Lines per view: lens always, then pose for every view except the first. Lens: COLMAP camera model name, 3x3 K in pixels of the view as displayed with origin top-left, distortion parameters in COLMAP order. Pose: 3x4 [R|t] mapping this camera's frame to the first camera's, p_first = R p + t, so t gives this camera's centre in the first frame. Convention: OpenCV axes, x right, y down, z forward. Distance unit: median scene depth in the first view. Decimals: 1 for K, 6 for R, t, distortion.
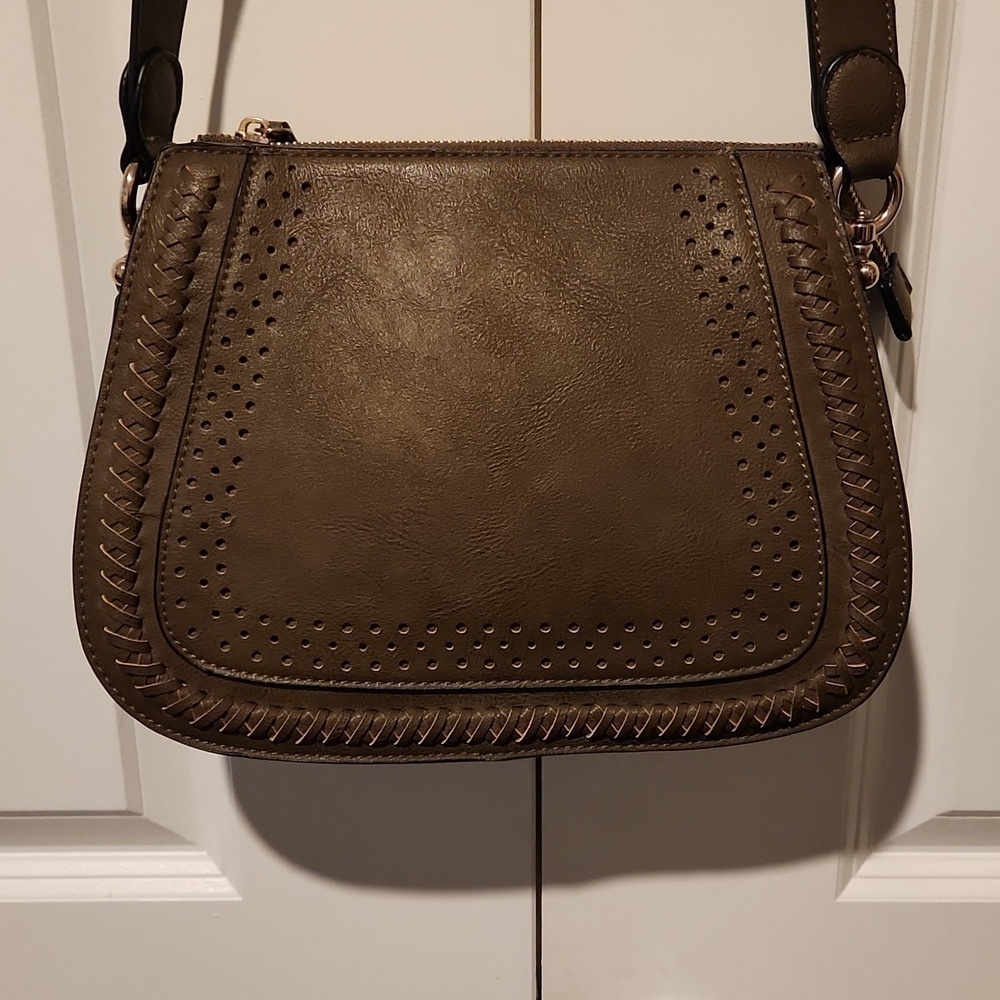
lens RADIAL K [[1928.1, 0, 500.0], [0, 1928.1, 500.0], [0, 0, 1]] dist [0.059662, -0.003960]
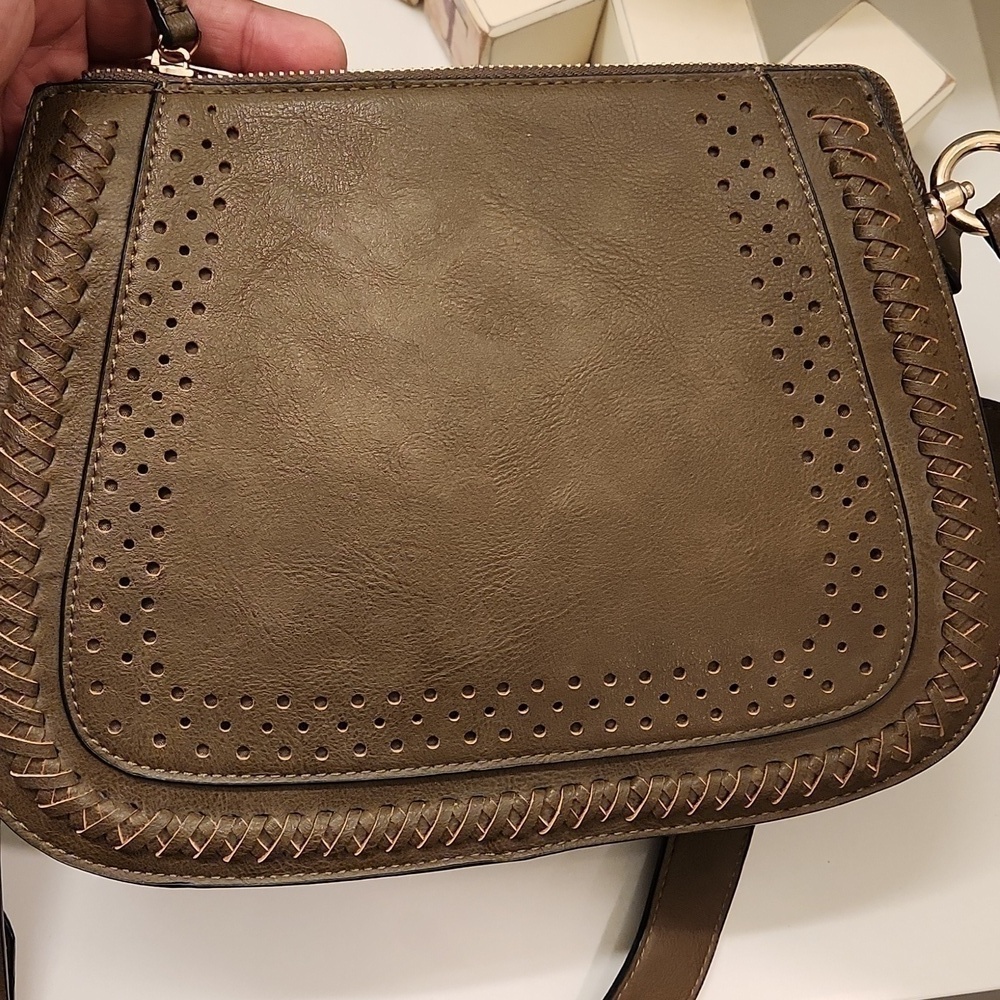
lens RADIAL K [[1928.1, 0, 500.0], [0, 1928.1, 500.0], [0, 0, 1]] dist [0.059662, -0.003960]
pose [[0.985604, -0.063154, 0.156835, -0.125264], [0.072298, 0.995958, -0.053293, 0.032435], [-0.152836, 0.063864, 0.986186, 0.233399]]
